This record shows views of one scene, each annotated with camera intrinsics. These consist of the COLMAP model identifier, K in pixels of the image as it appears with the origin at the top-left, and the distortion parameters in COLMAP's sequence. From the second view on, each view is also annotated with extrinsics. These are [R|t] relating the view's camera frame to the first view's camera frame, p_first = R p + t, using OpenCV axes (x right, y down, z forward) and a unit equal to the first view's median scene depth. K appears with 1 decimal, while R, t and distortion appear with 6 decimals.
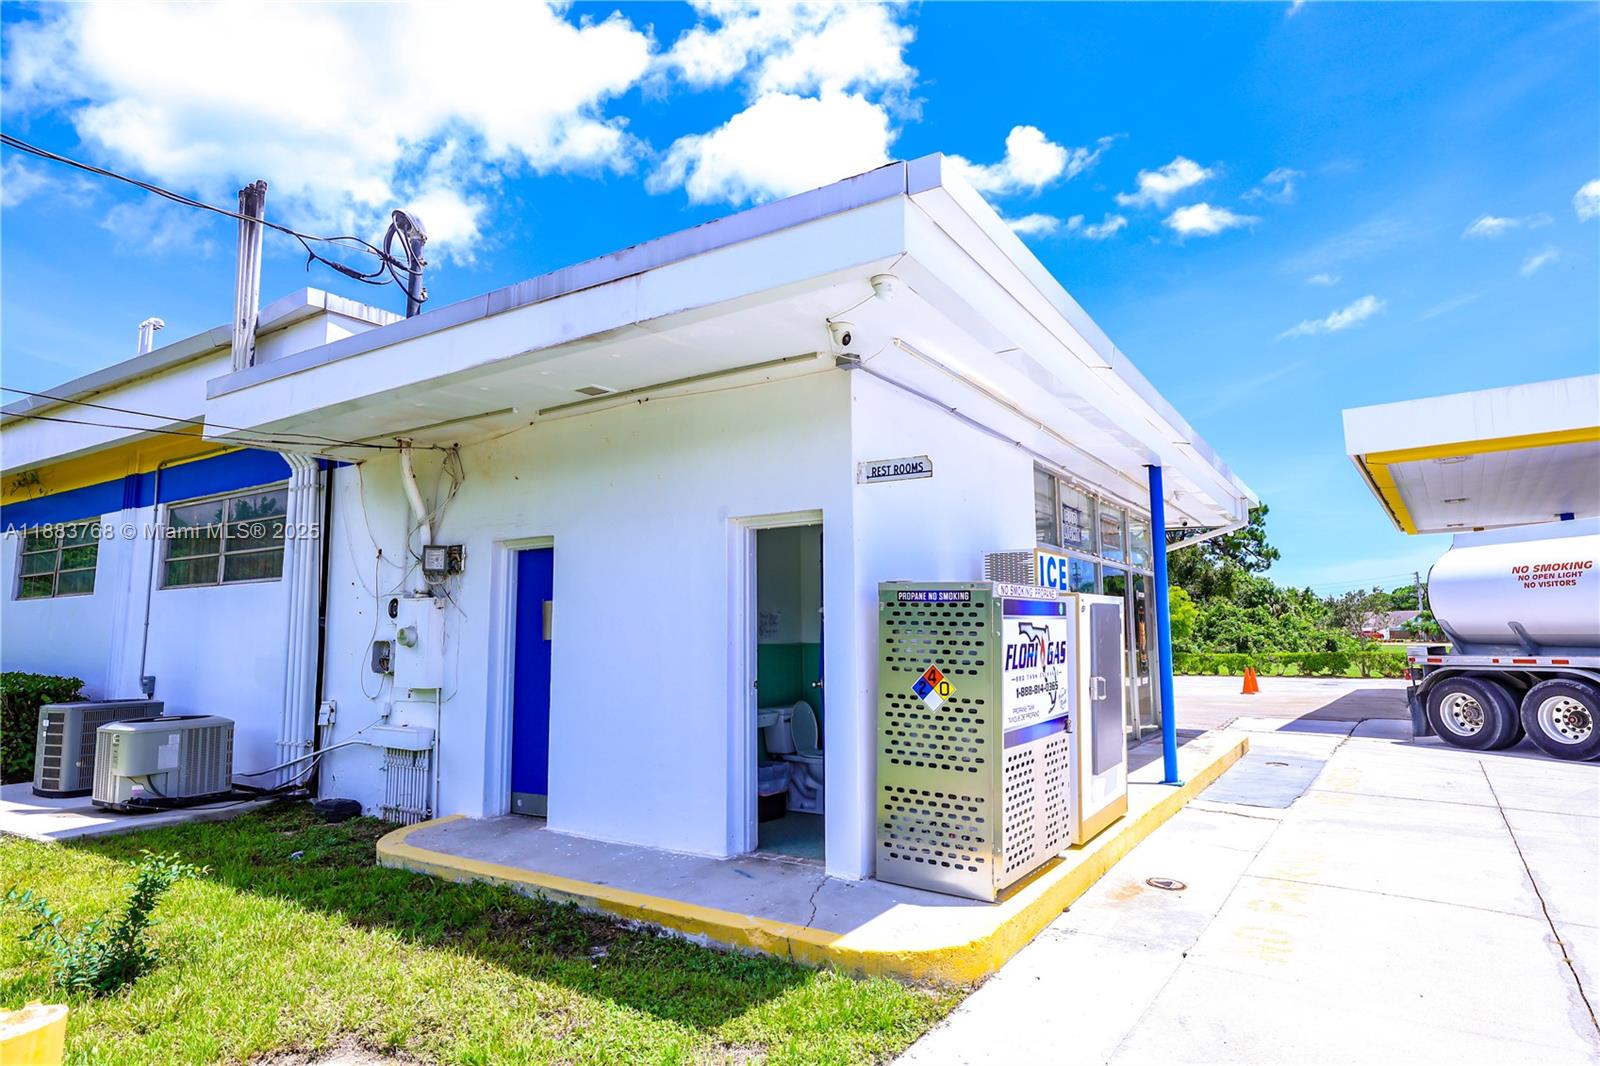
lens RADIAL K [[906.0, 0, 800.0], [0, 906.0, 533.0], [0, 0, 1]] dist [-0.026384, 0.001456]
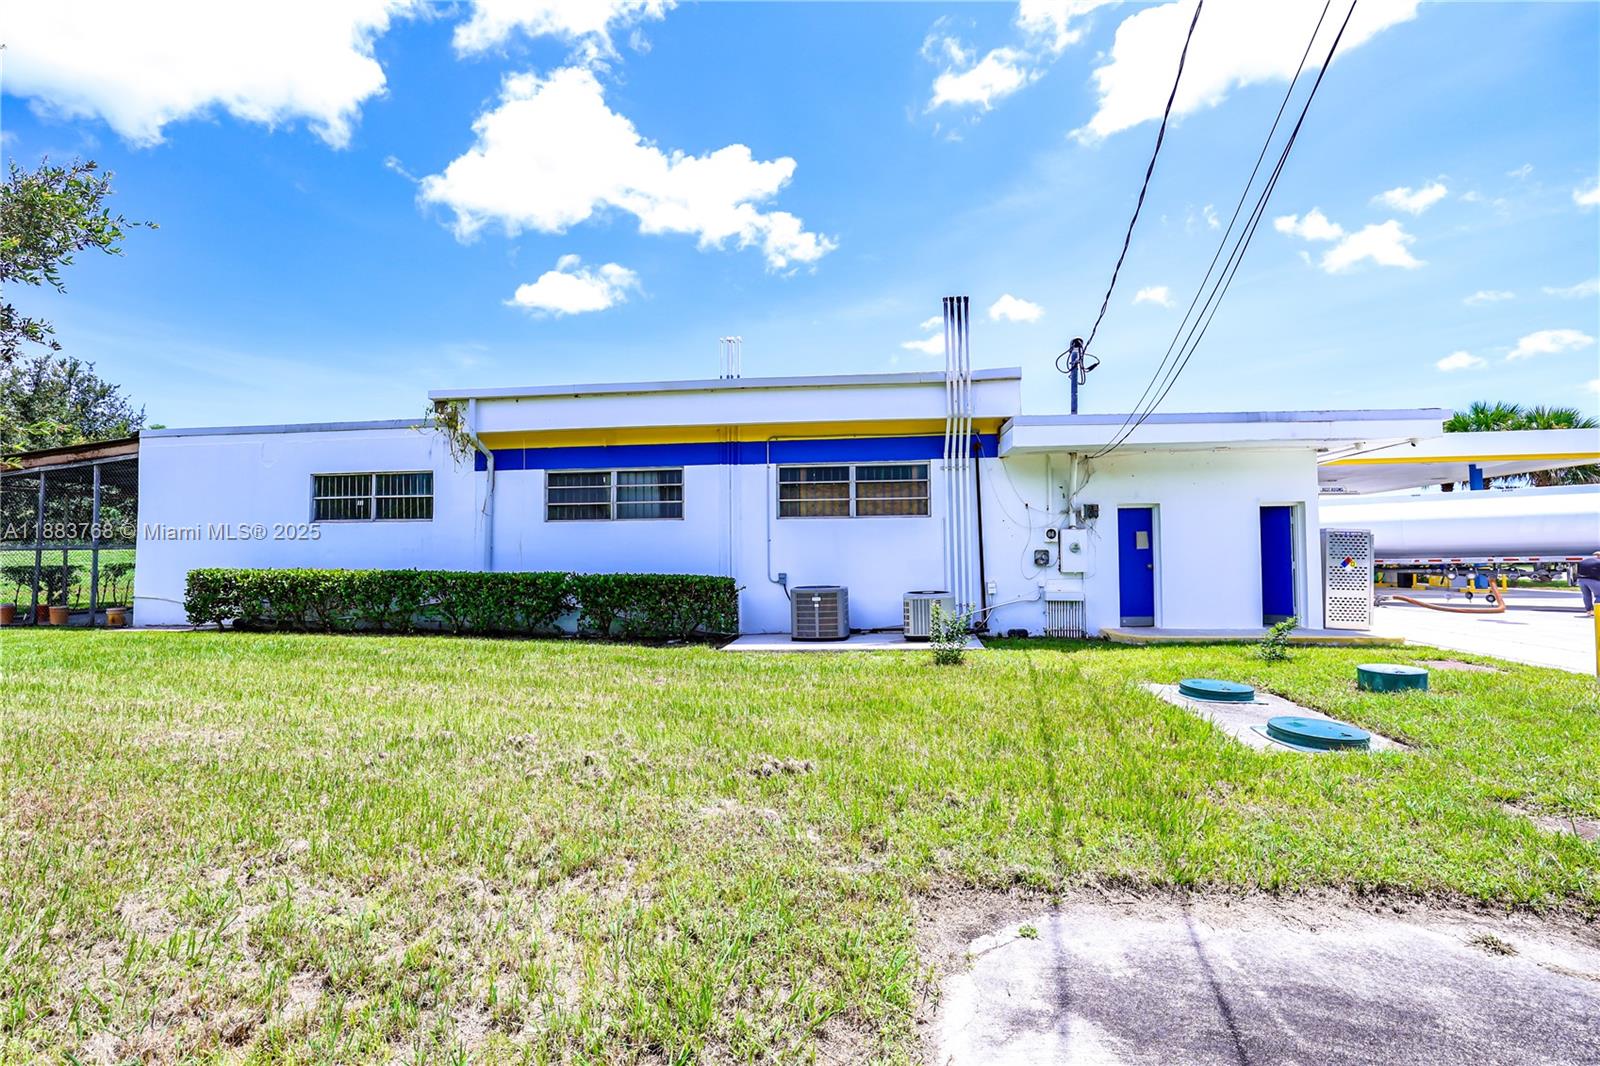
lens RADIAL K [[690.9, 0, 800.0], [0, 690.9, 533.0], [0, 0, 1]] dist [-0.048571, 0.016699]
pose [[0.904911, 0.016001, 0.425299, -1.085335], [-0.048966, 0.996571, 0.066692, 0.003937], [-0.422774, -0.081176, 0.902592, -0.106127]]
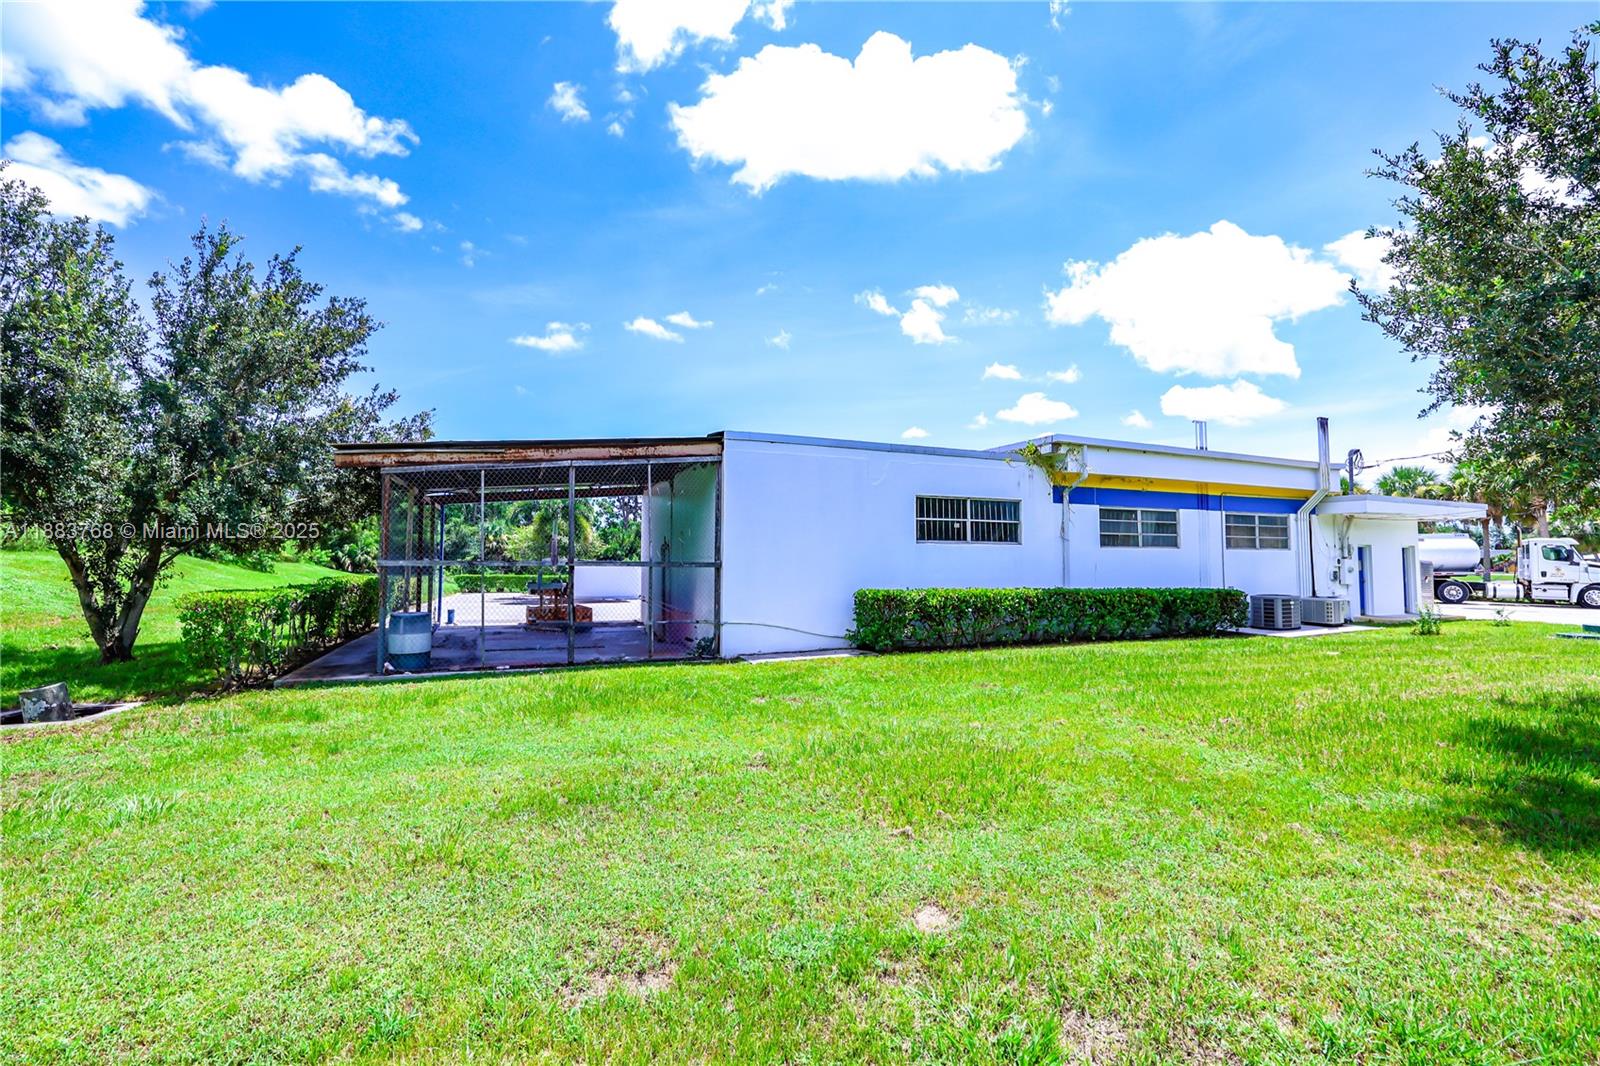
lens RADIAL K [[690.9, 0, 800.0], [0, 690.9, 533.0], [0, 0, 1]] dist [-0.048571, 0.016699]
pose [[0.573485, 0.046330, 0.817905, -2.513106], [-0.097853, 0.995126, 0.012242, 0.096720], [-0.813351, -0.087056, 0.575223, 0.804737]]
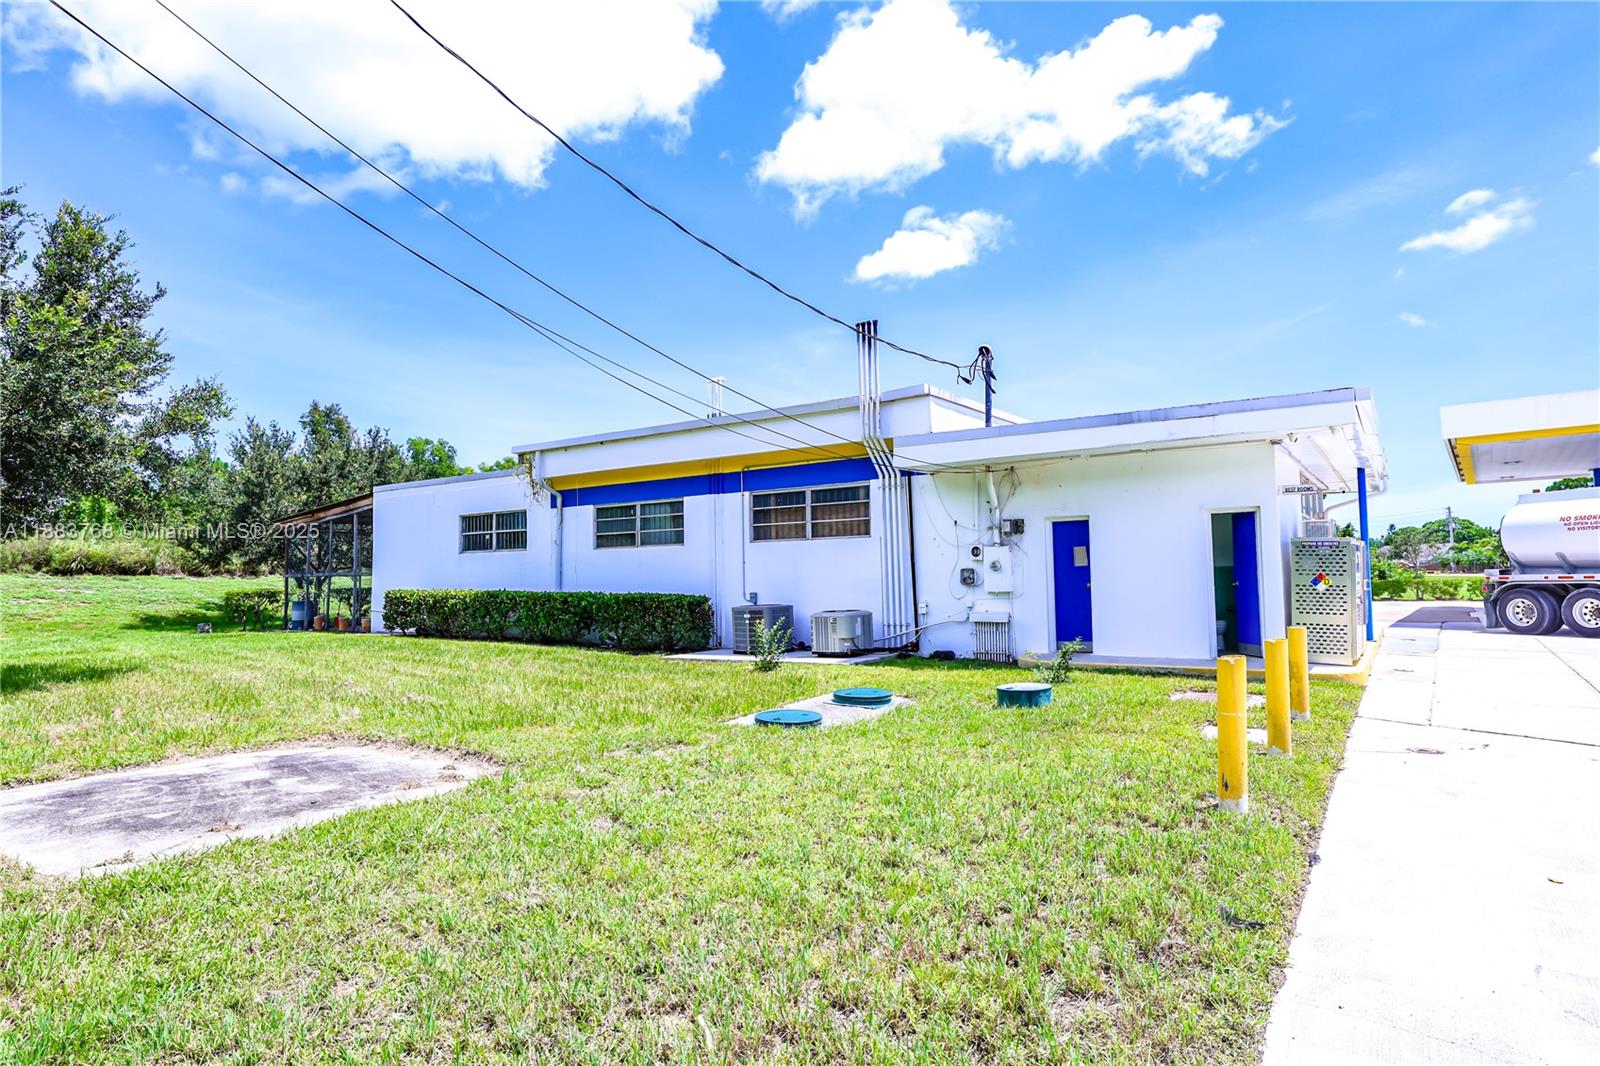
lens RADIAL K [[868.9, 0, 800.0], [0, 868.9, 533.0], [0, 0, 1]] dist [-0.021424, 0.000303]
pose [[0.999068, -0.011849, -0.041506, -0.501982], [0.014588, 0.997692, 0.066323, -0.057575], [0.040624, -0.066867, 0.996935, -0.587506]]
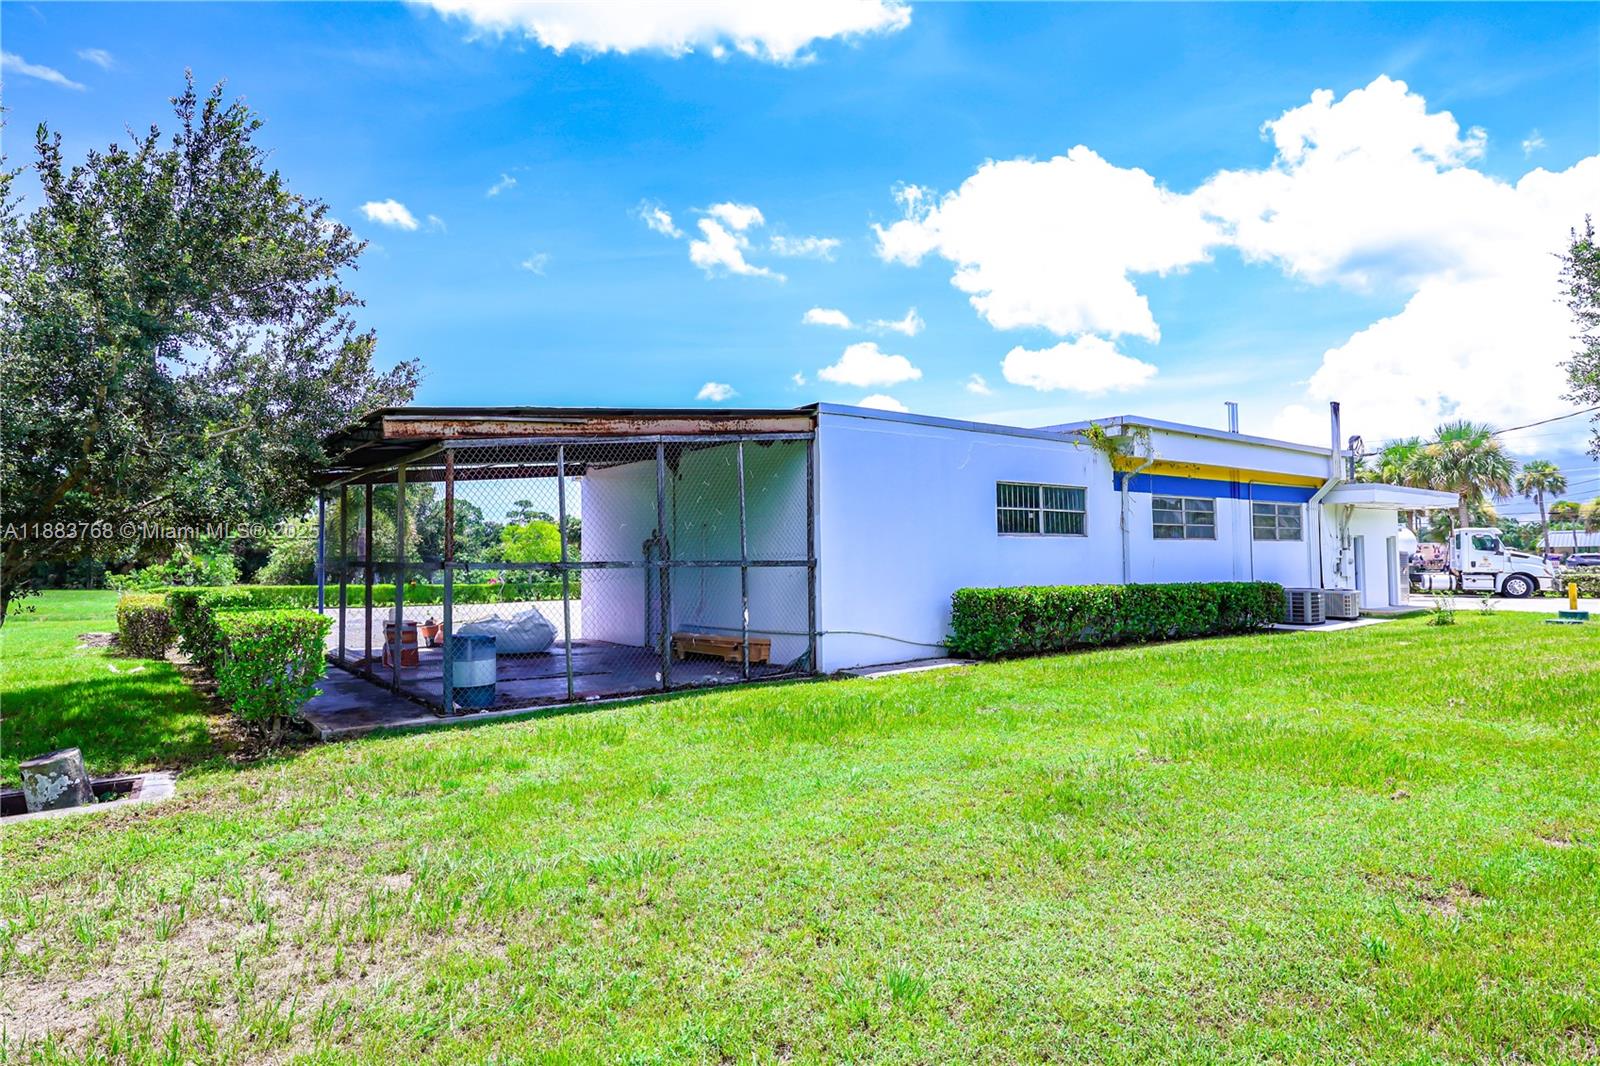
lens RADIAL K [[906.0, 0, 800.0], [0, 906.0, 533.0], [0, 0, 1]] dist [-0.026384, 0.001456]
pose [[0.348794, 0.035229, 0.936537, -2.828653], [-0.095364, 0.995441, -0.001929, 0.137896], [-0.932335, -0.088639, 0.350563, 1.140421]]
